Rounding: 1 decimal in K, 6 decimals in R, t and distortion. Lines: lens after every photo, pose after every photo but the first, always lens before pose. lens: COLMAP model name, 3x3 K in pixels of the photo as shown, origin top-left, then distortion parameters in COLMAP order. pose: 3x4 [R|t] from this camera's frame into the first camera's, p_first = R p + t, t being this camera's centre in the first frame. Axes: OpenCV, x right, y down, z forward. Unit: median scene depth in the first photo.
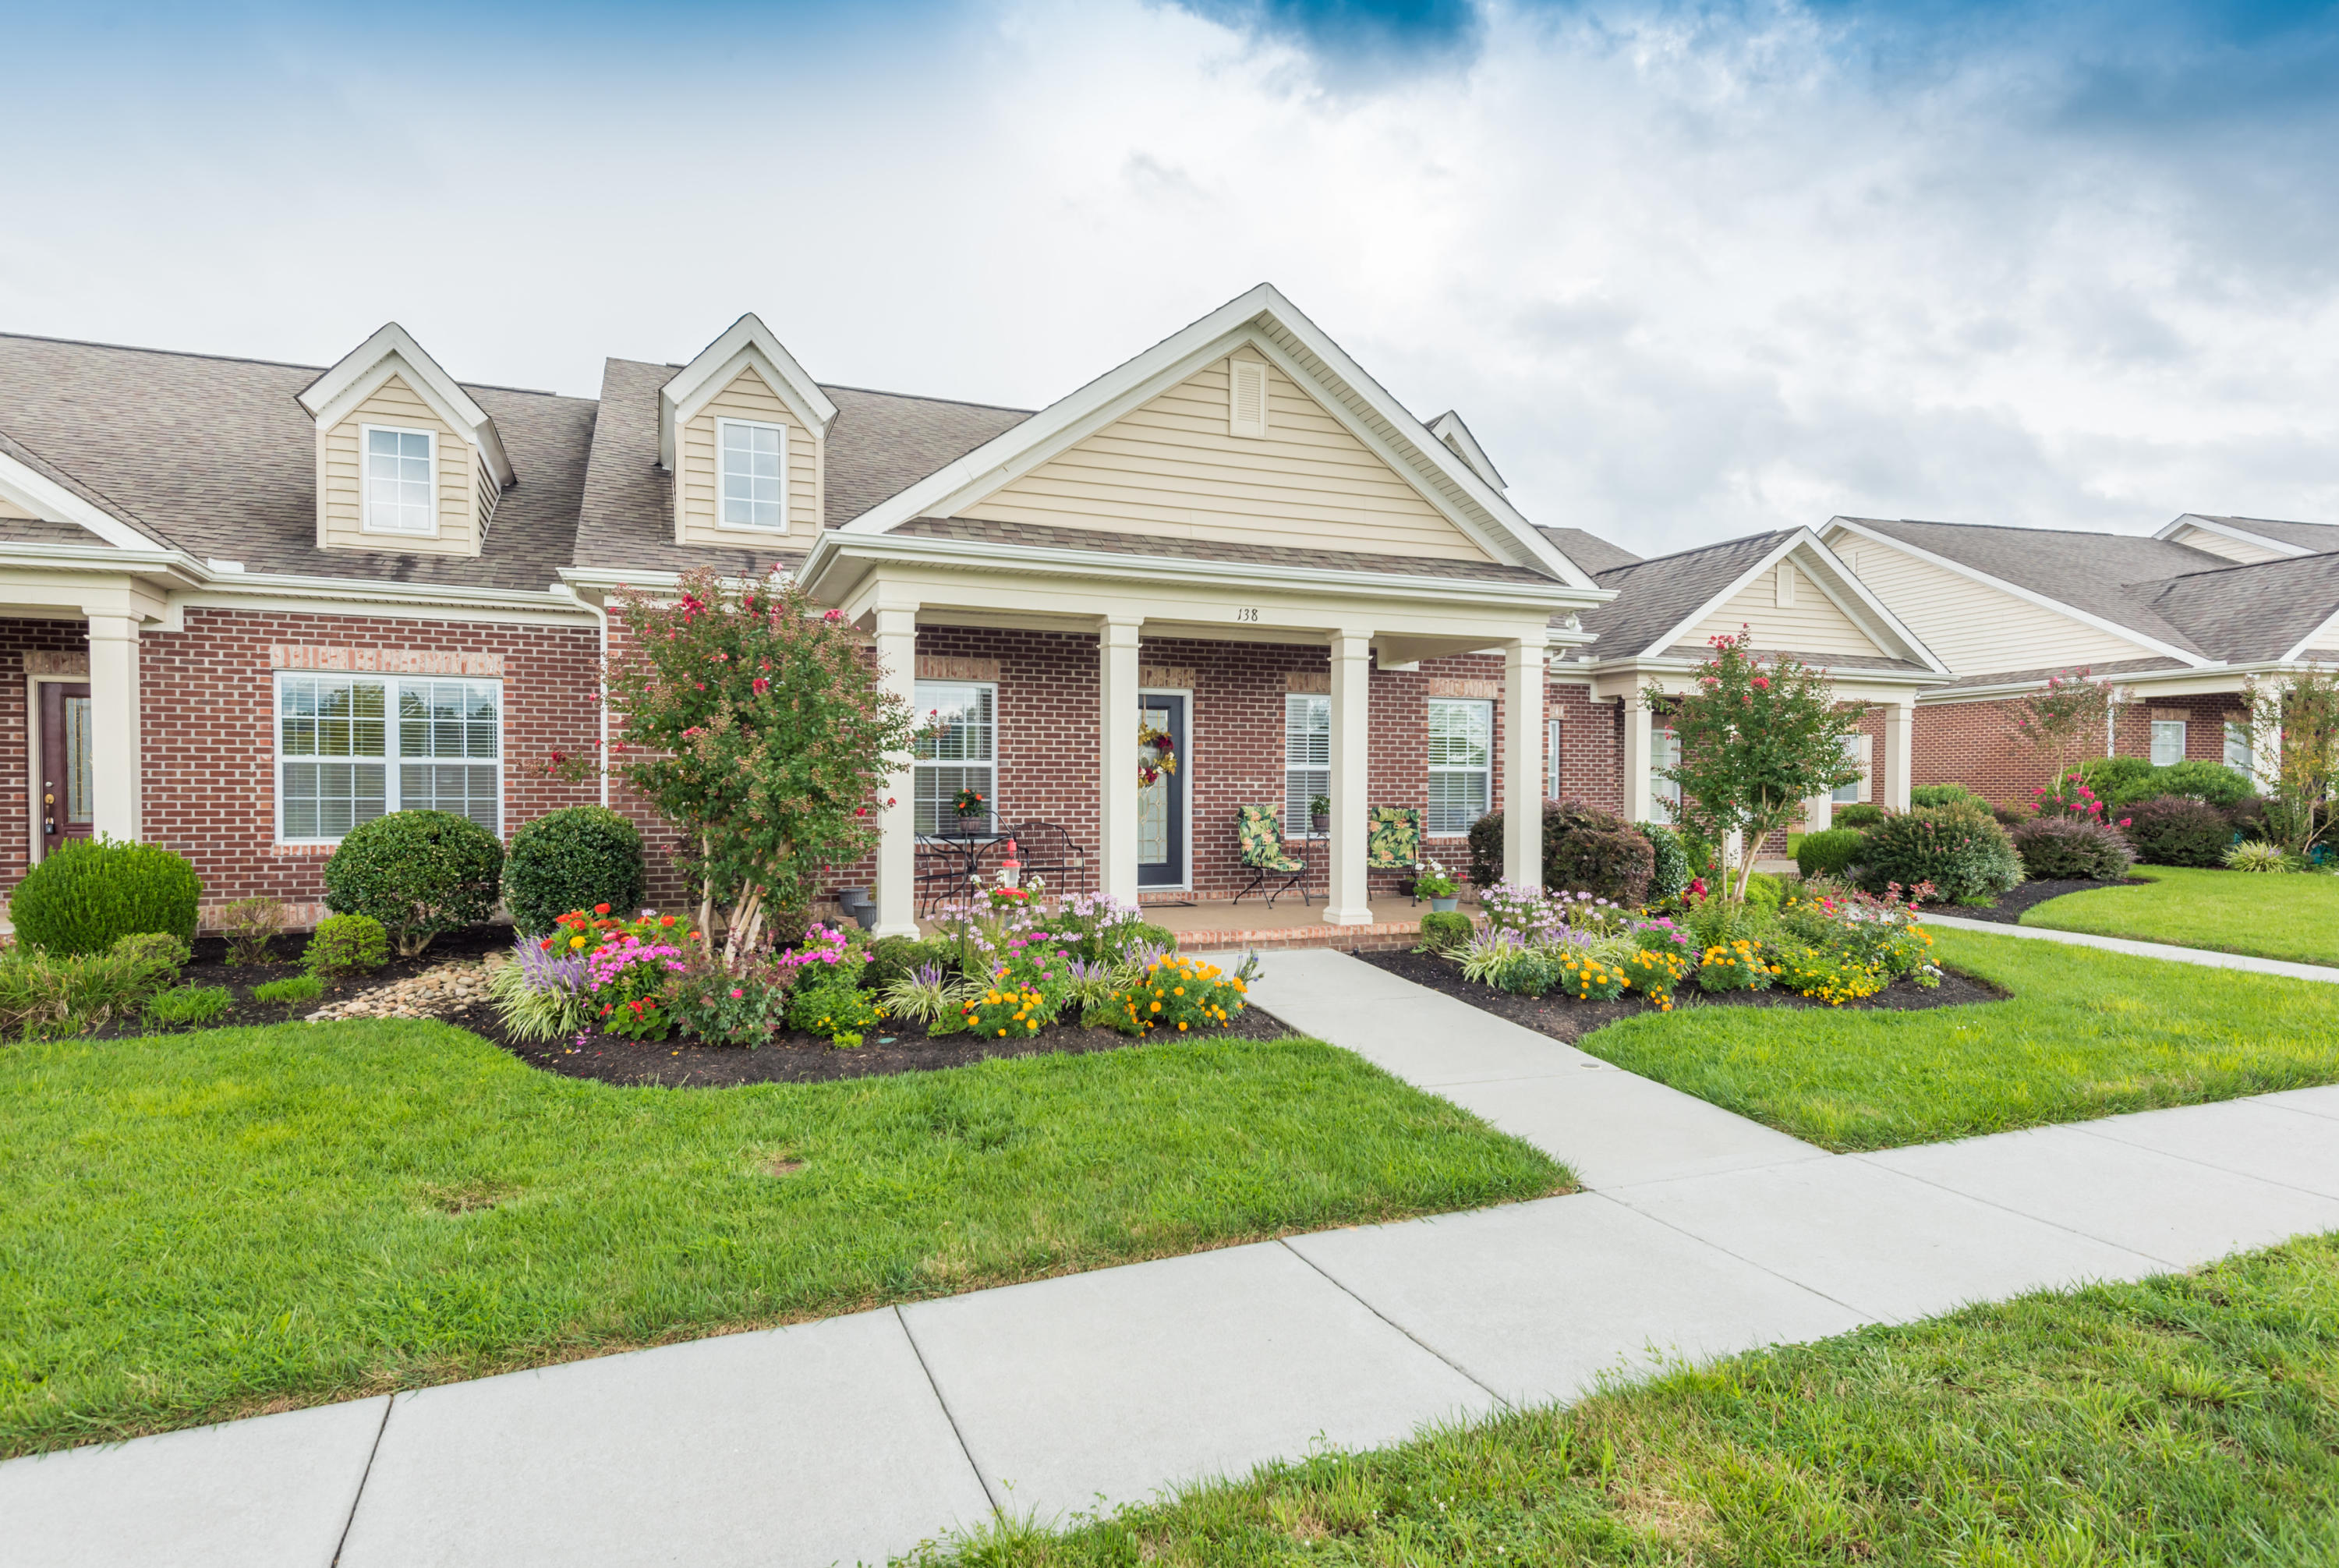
lens RADIAL K [[1286.2, 0, 1174.5], [0, 1286.2, 796.3], [0, 0, 1]] dist [0.029460, -0.004180]
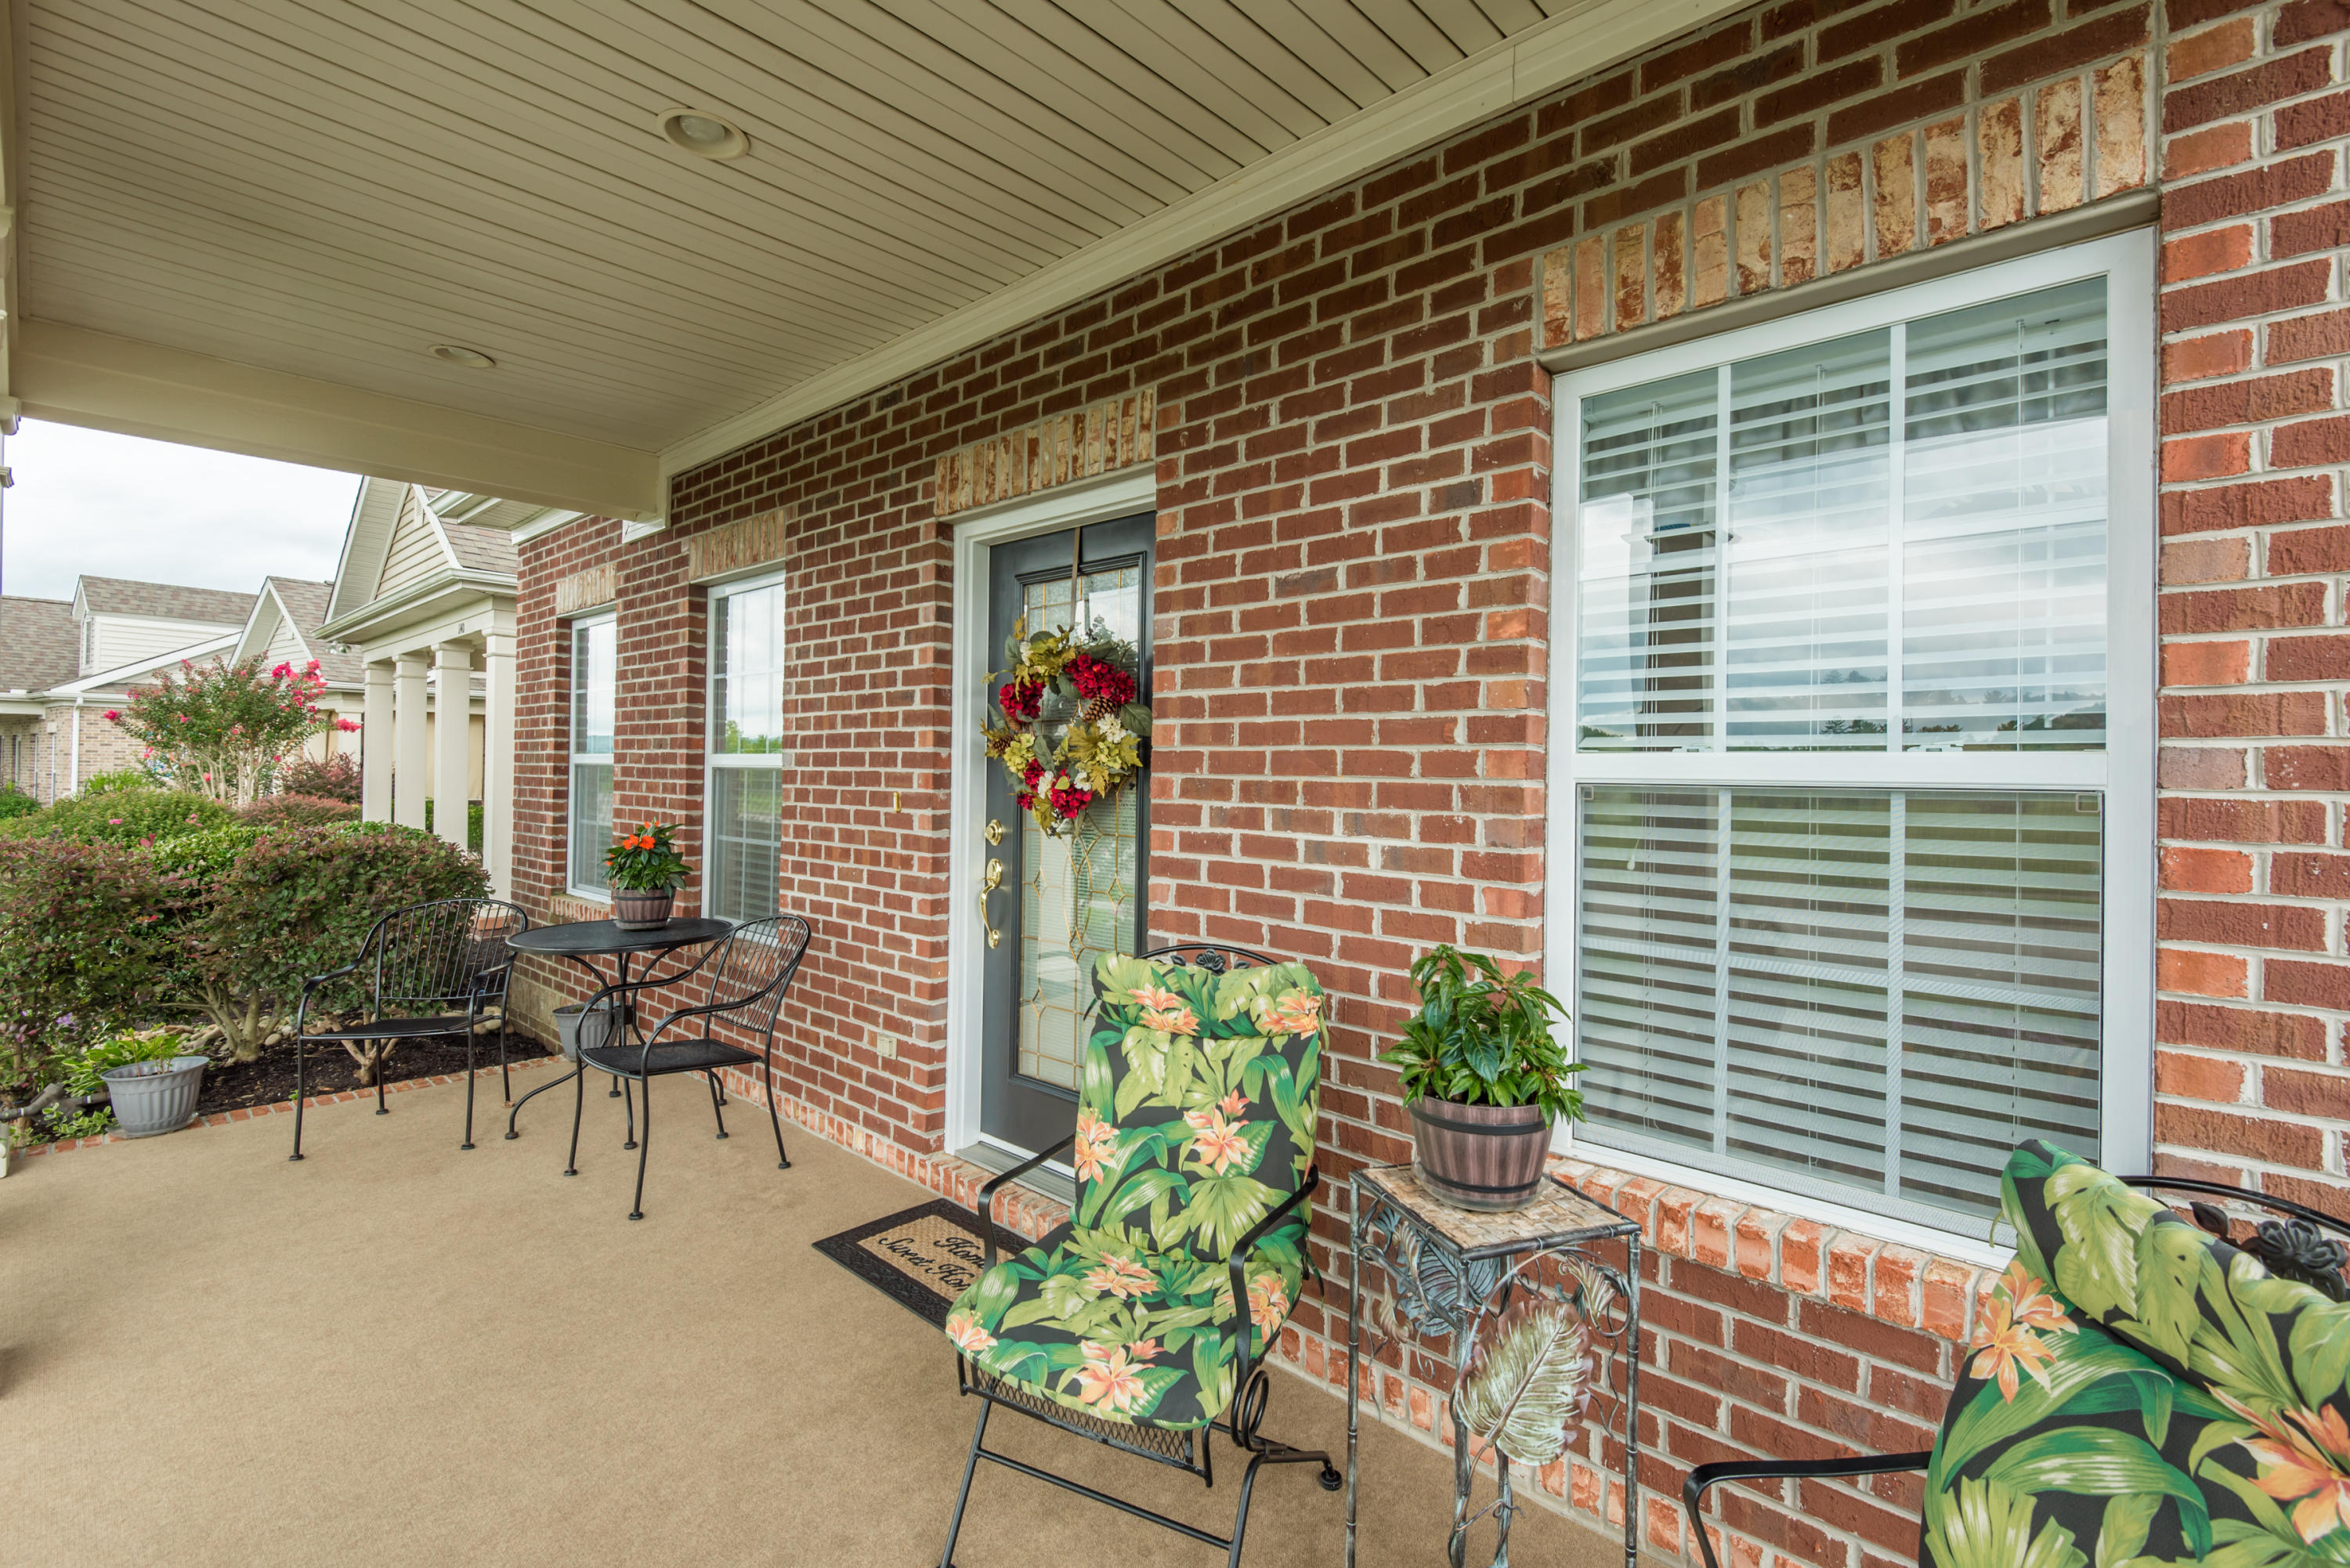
lens RADIAL K [[1051.1, 0, 1184.6], [0, 1051.1, 769.2], [0, 0, 1]] dist [0.000385, -0.004945]
pose [[0.417494, -0.003452, -0.908673, 0.251638], [-0.023081, 0.999630, -0.014403, -0.023604], [0.908386, 0.026986, 0.417260, 1.109586]]
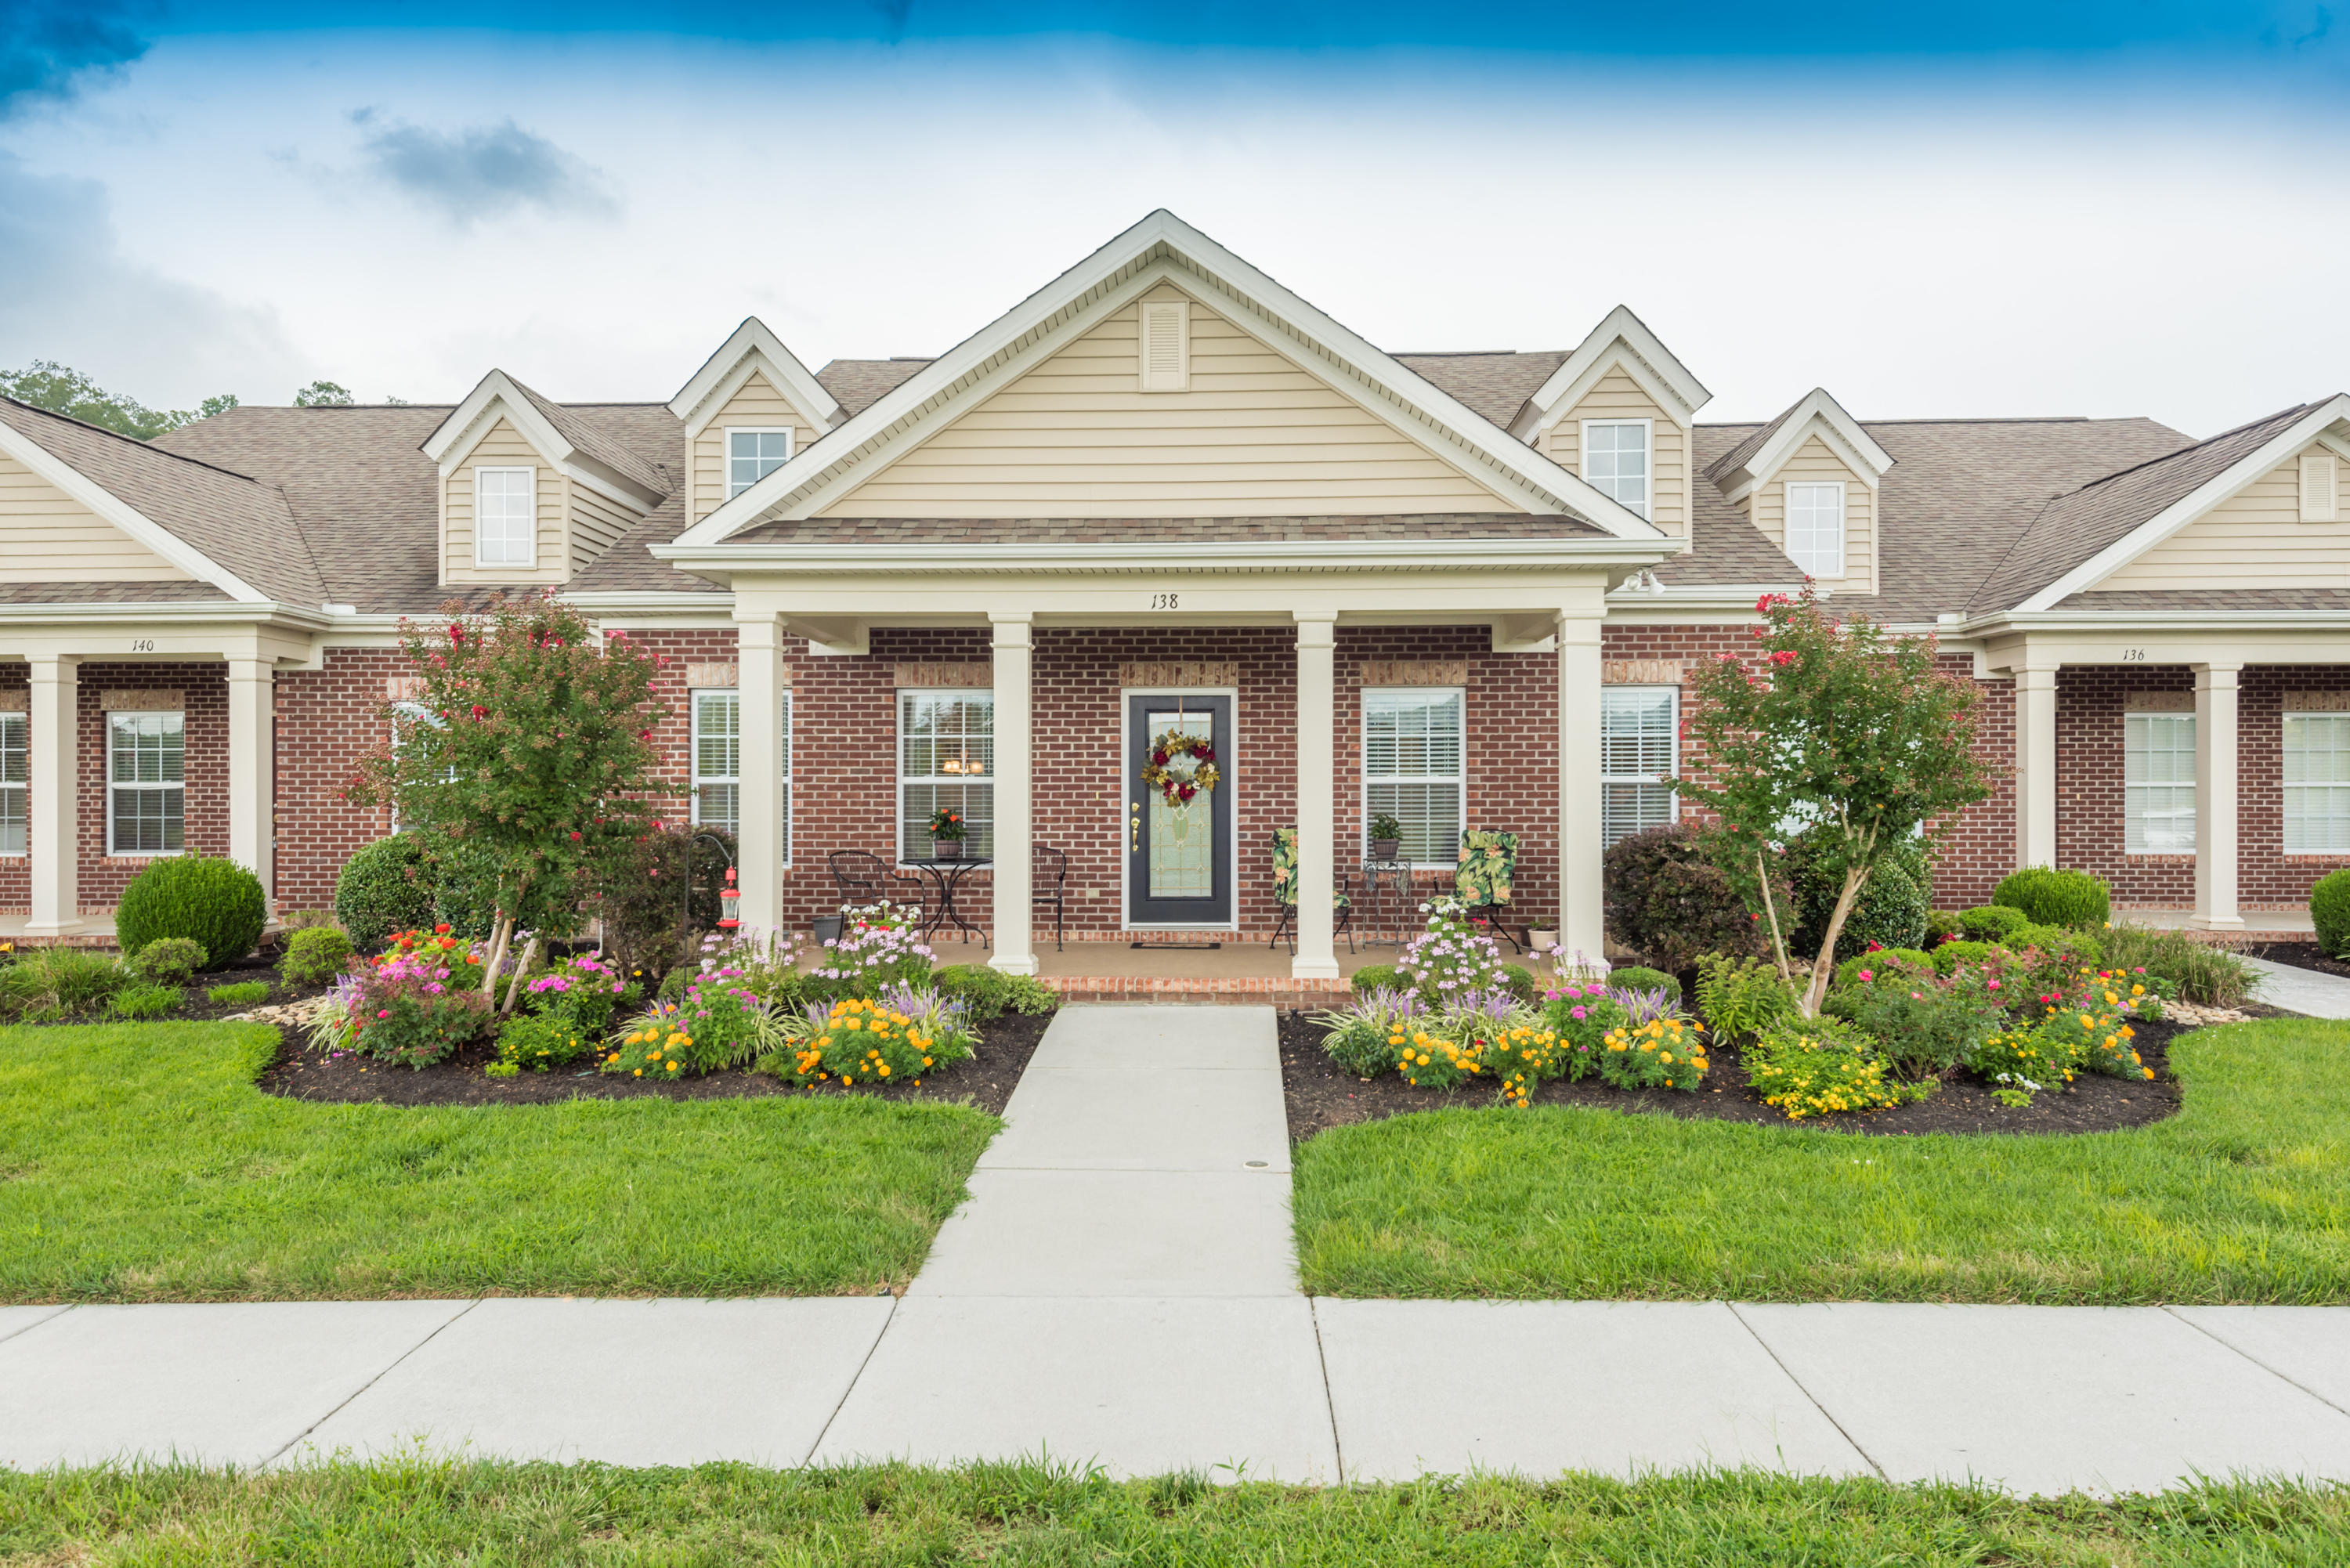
lens RADIAL K [[1579.7, 0, 1171.0], [0, 1579.7, 777.1], [0, 0, 1]] dist [0.028273, 0.001286]
pose [[0.908937, -0.009690, -0.416821, 0.484140], [0.001858, 0.999814, -0.019190, -0.007012], [0.416930, 0.016668, 0.908786, 0.068237]]
